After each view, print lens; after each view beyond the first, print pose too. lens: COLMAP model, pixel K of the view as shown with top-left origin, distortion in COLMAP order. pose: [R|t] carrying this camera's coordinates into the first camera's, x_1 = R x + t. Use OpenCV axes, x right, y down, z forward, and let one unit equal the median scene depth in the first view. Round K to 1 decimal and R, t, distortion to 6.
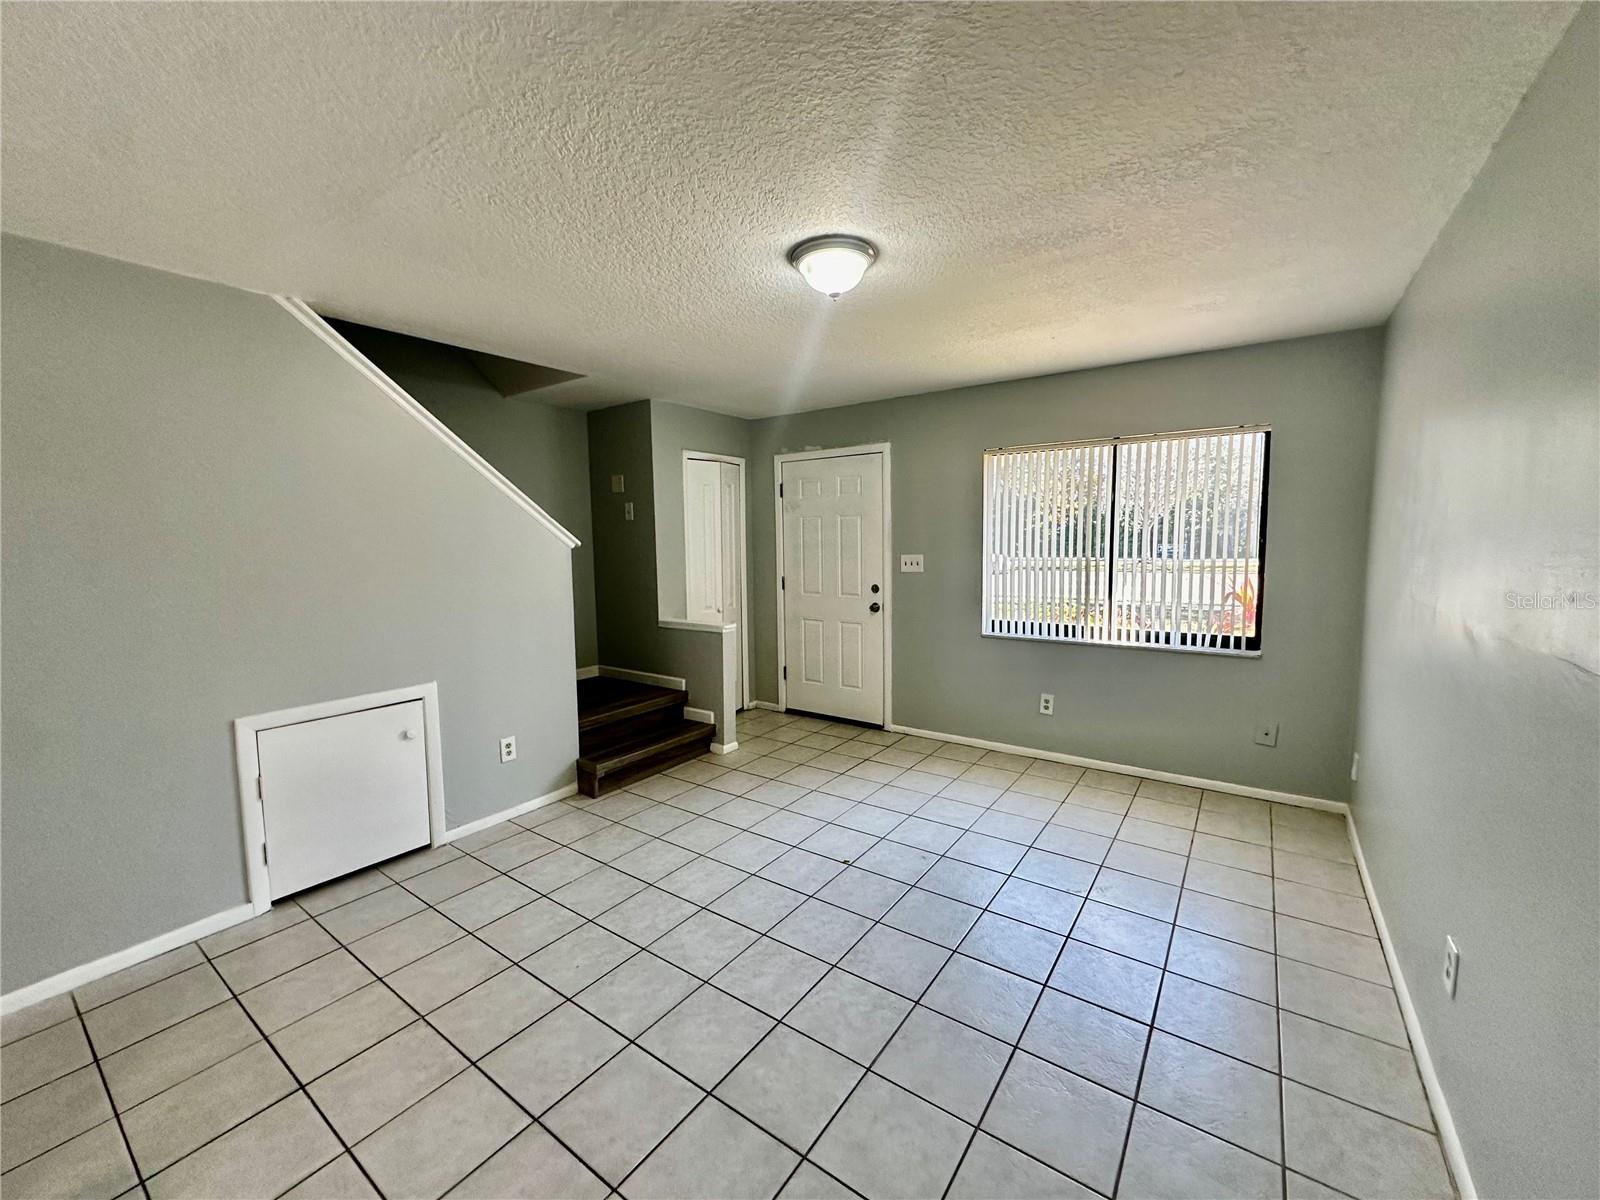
lens RADIAL K [[640.5, 0, 800.8], [0, 640.5, 594.5], [0, 0, 1]] dist [-0.001226, 0.001184]
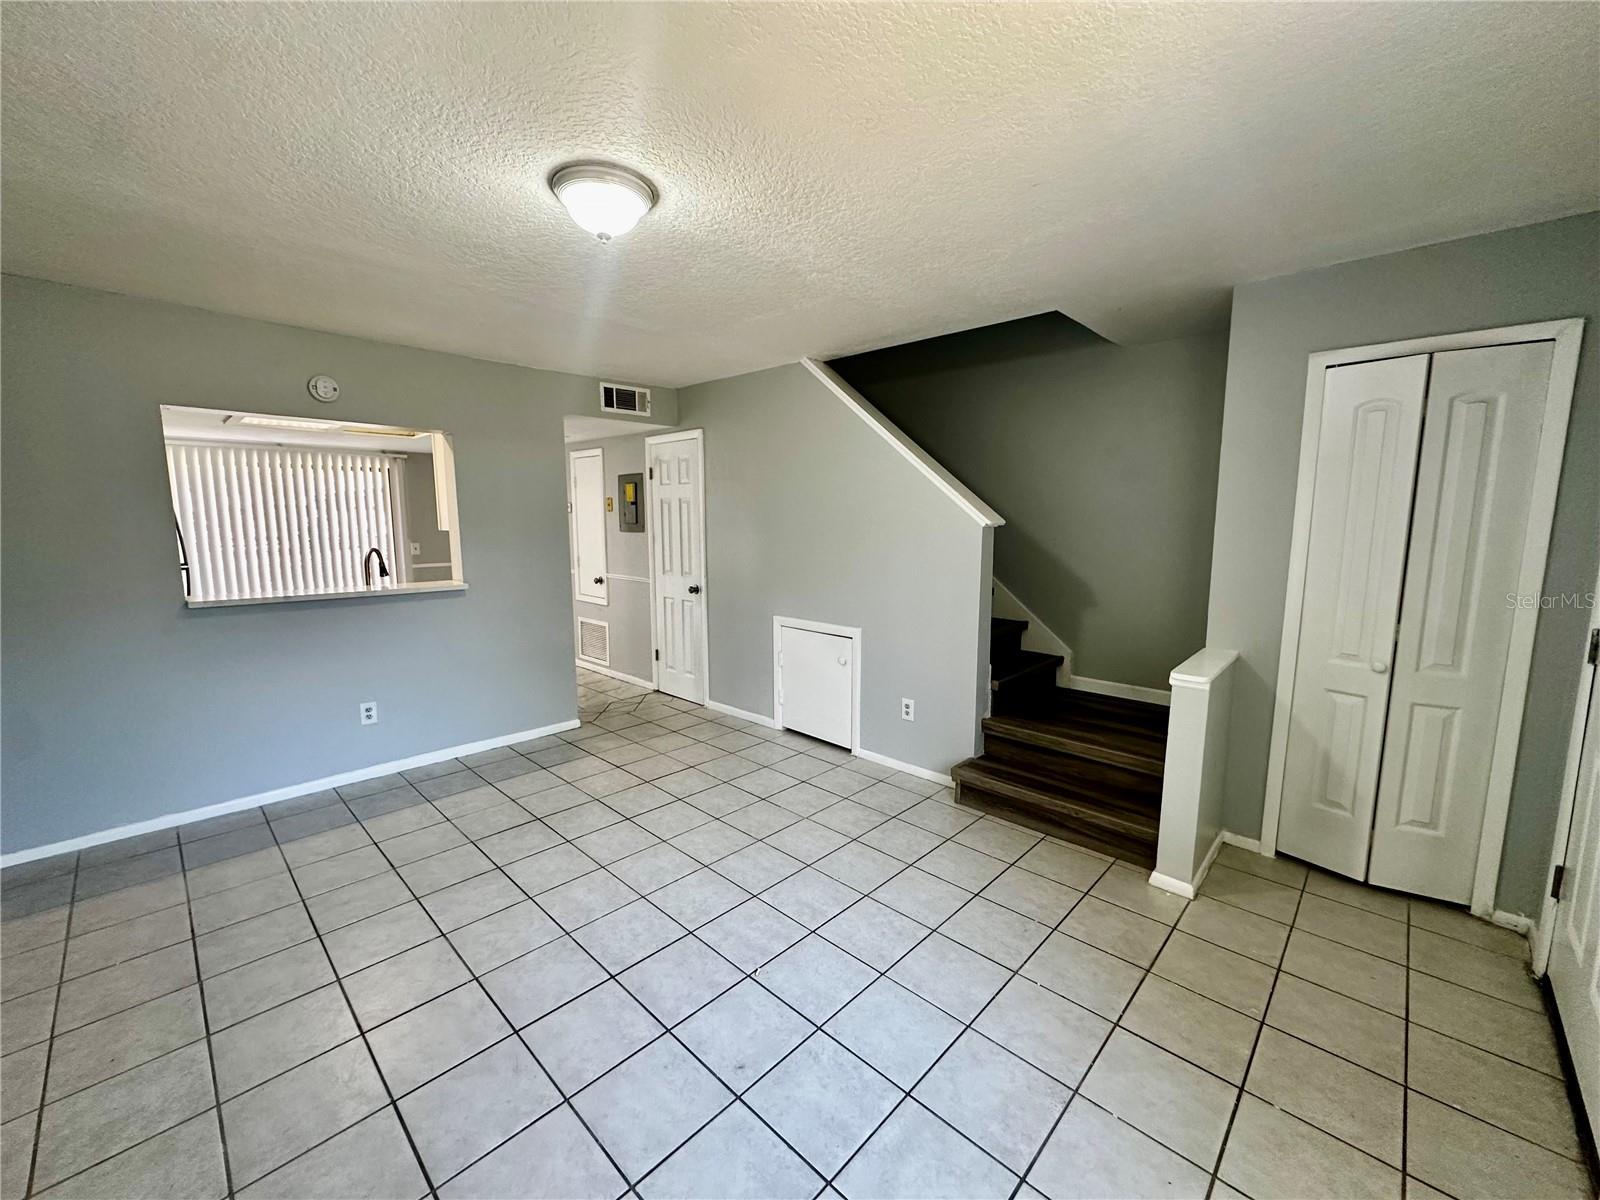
lens RADIAL K [[640.5, 0, 801.9], [0, 640.5, 601.1], [0, 0, 1]] dist [-0.001226, 0.001184]
pose [[-0.141951, 0.142759, -0.979525, 0.629813], [-0.092227, 0.983334, 0.156679, -0.096690], [0.985568, 0.112580, -0.126419, 0.973241]]
